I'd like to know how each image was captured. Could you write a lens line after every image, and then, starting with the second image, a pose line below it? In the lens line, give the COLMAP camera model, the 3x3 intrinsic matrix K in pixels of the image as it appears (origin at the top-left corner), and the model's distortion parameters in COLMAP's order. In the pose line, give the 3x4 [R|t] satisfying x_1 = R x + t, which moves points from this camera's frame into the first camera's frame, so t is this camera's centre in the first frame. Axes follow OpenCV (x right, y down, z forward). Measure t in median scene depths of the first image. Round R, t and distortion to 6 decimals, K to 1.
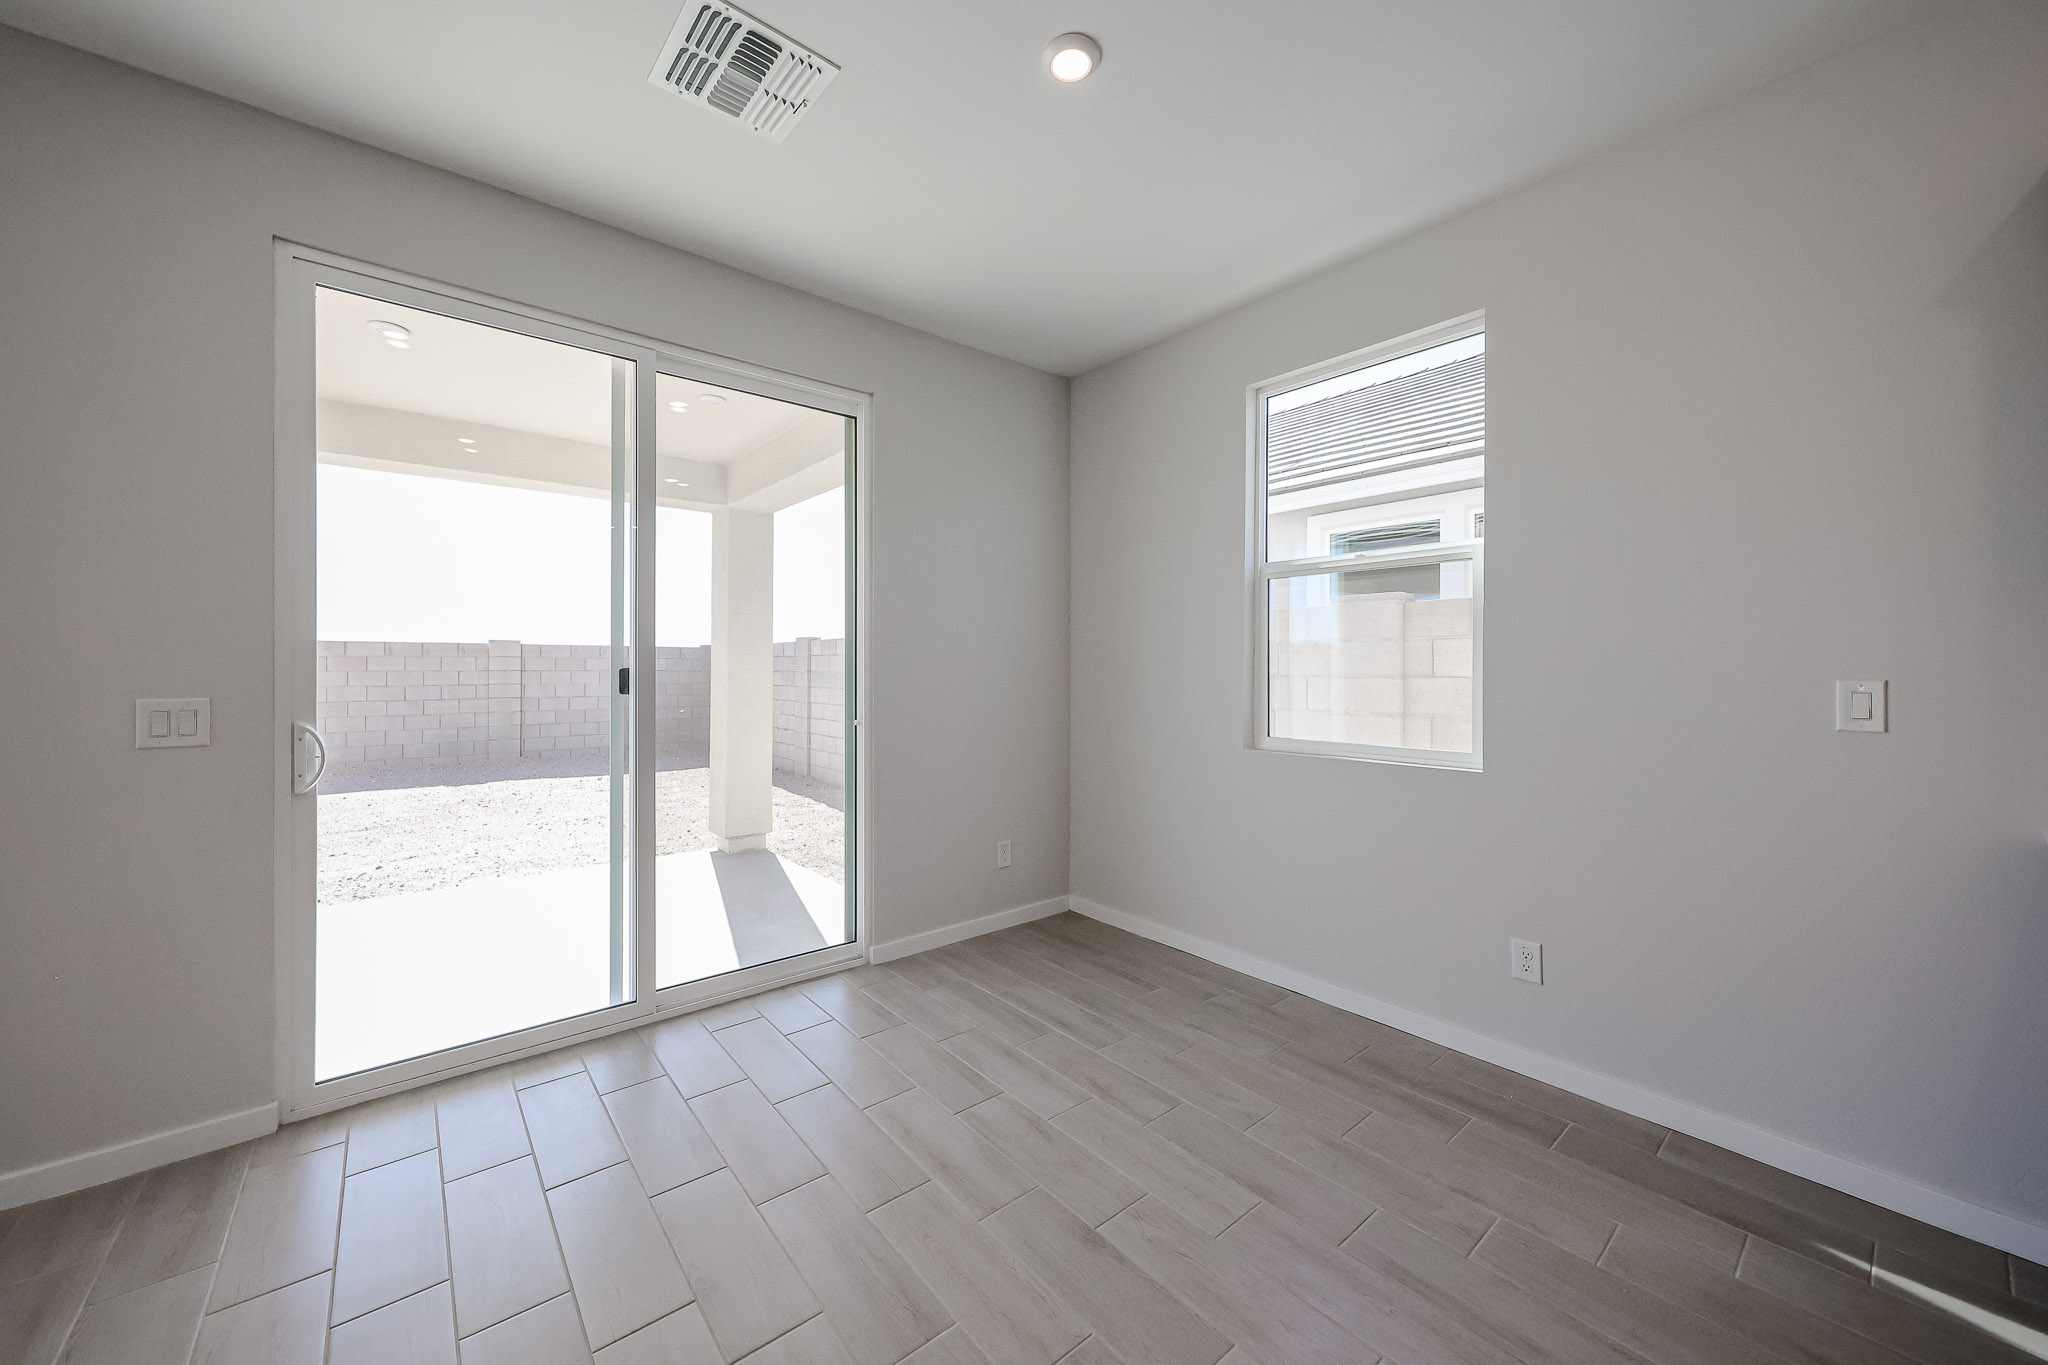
lens RADIAL K [[741.2, 0, 1022.2], [0, 741.2, 663.6], [0, 0, 1]] dist [0.000095, -0.000005]
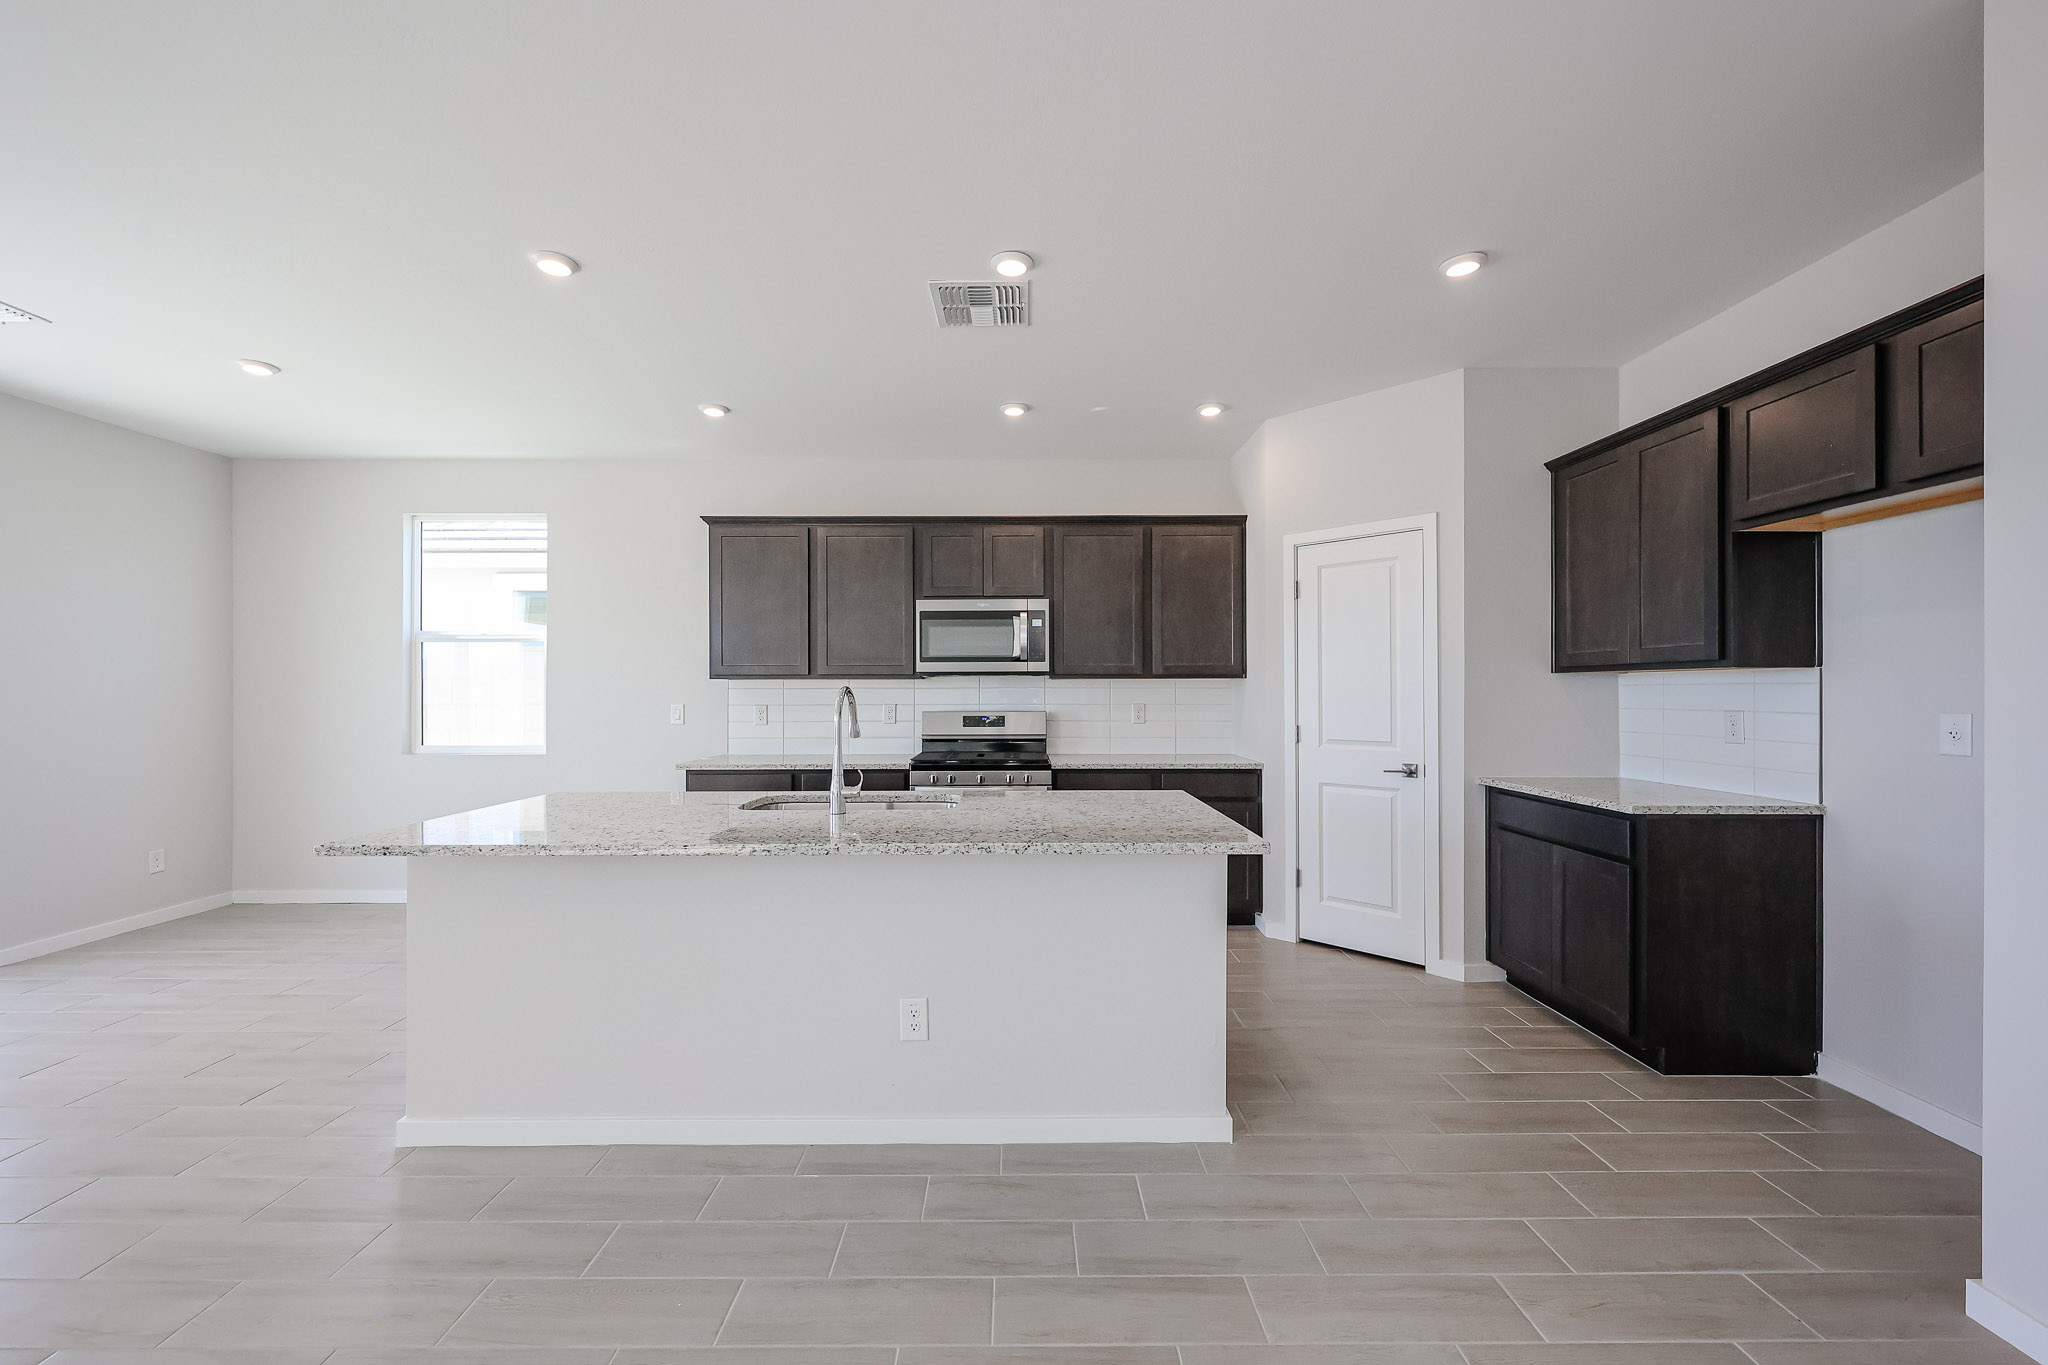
lens RADIAL K [[791.1, 0, 1024.1], [0, 791.1, 691.6], [0, 0, 1]] dist [0.002935, 0.000124]
pose [[0.631609, -0.004030, 0.775277, -0.149882], [-0.001324, 0.999979, 0.006277, -0.024198], [-0.775286, -0.004991, 0.631590, -0.987599]]
